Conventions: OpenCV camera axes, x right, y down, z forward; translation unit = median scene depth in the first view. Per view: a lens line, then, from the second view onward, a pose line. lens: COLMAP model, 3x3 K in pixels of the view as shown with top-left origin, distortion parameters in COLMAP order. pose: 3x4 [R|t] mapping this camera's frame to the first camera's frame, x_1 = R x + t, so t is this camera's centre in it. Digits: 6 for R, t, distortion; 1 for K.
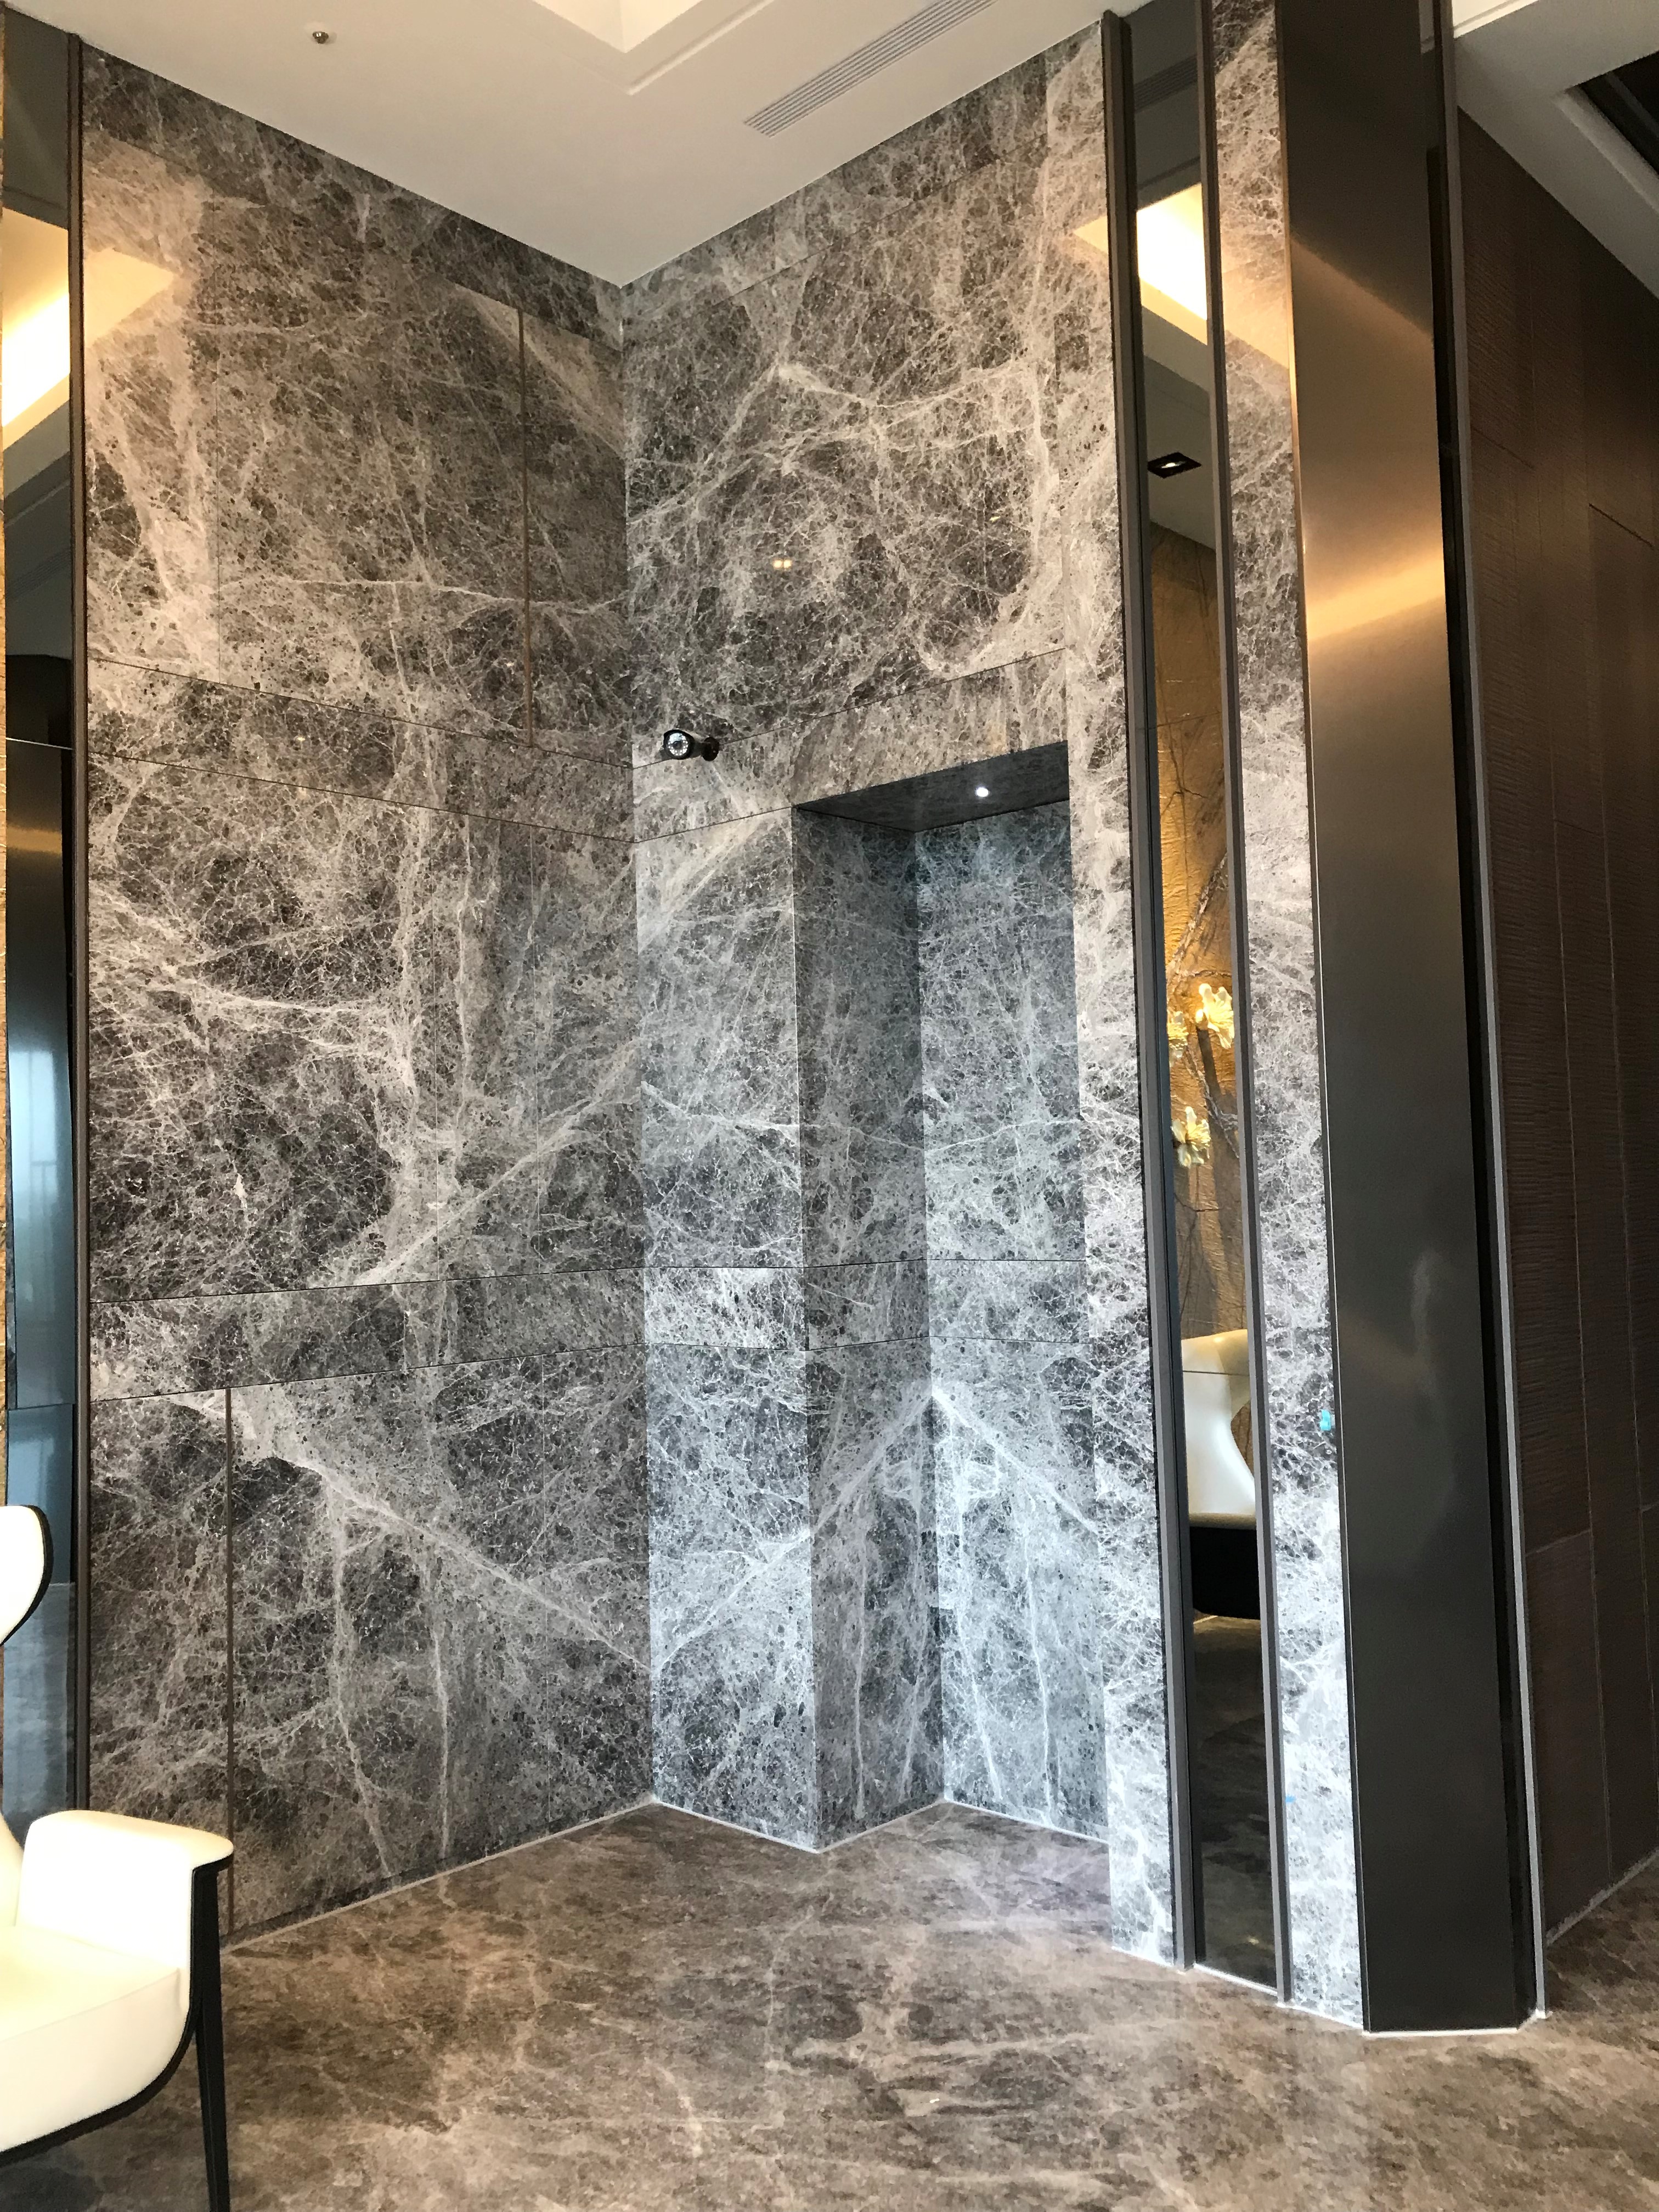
lens RADIAL K [[1819.8, 0, 833.8], [0, 1819.8, 1087.3], [0, 0, 1]] dist [0.050583, -0.069615]
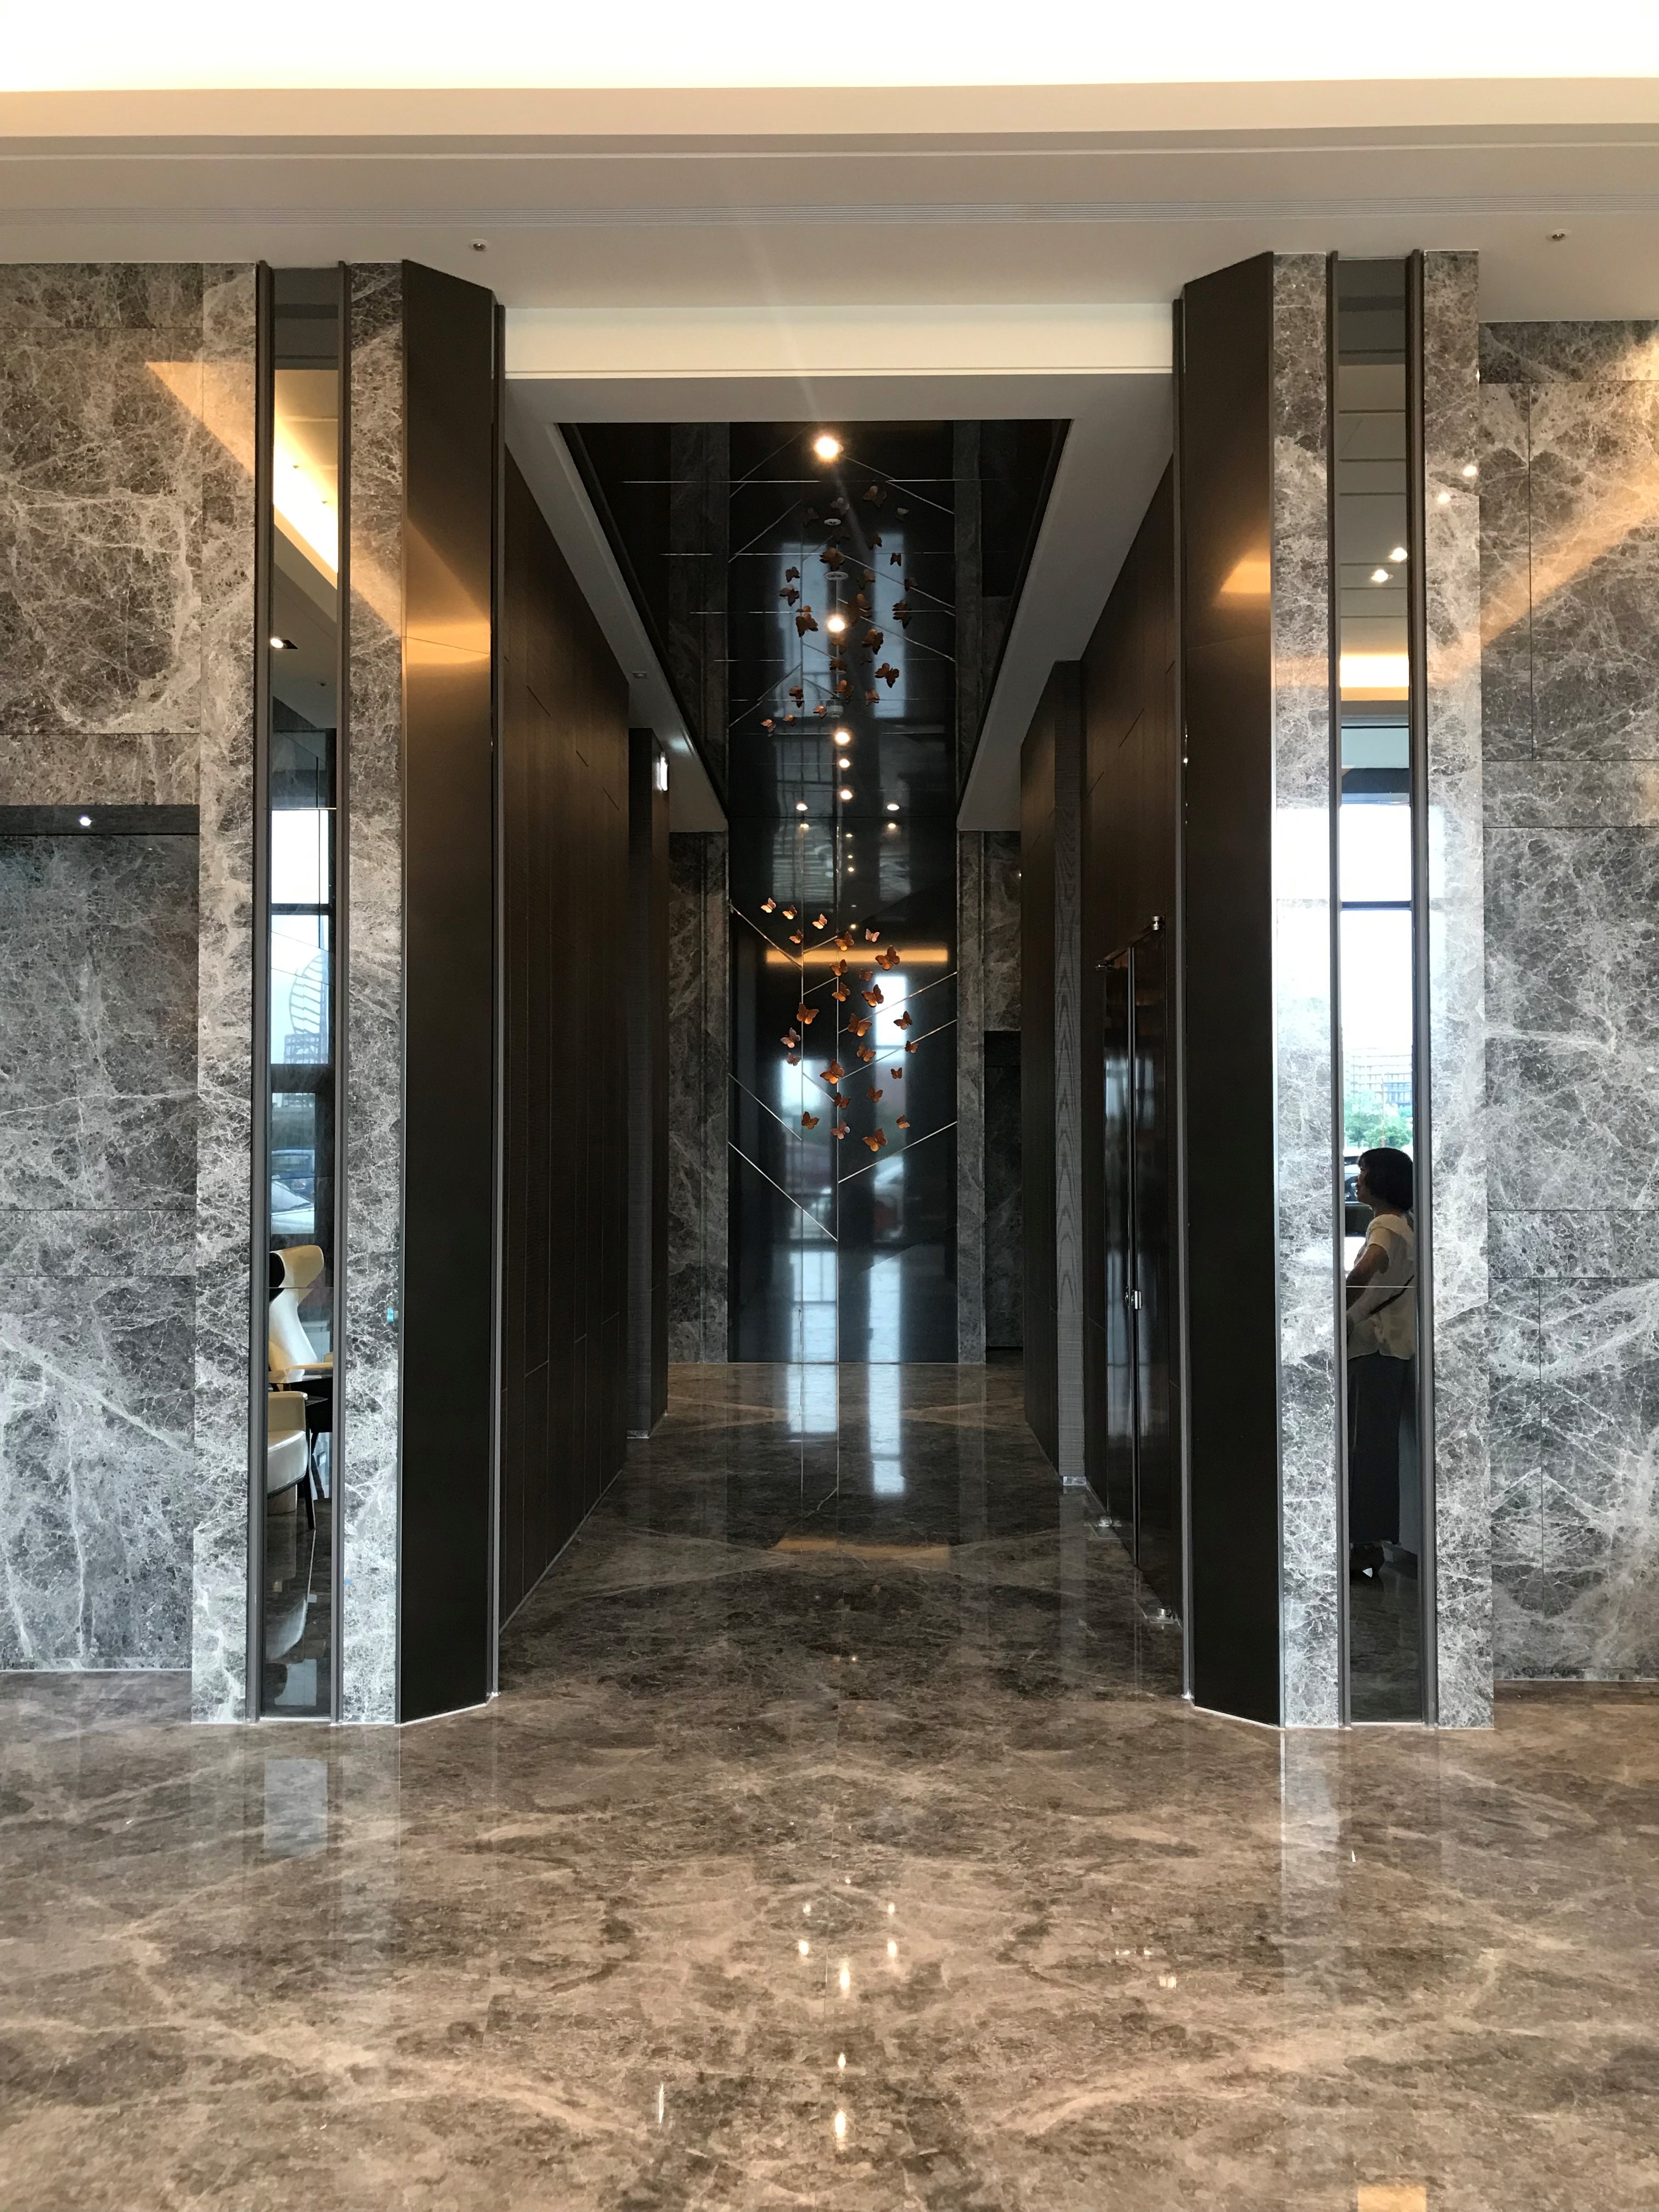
lens RADIAL K [[1819.8, 0, 833.8], [0, 1819.8, 1087.3], [0, 0, 1]] dist [0.050583, -0.069615]
pose [[0.739035, 0.046429, 0.672065, -0.399438], [-0.058479, 0.998278, -0.004659, -0.010970], [-0.671124, -0.035859, 0.740478, -0.267260]]
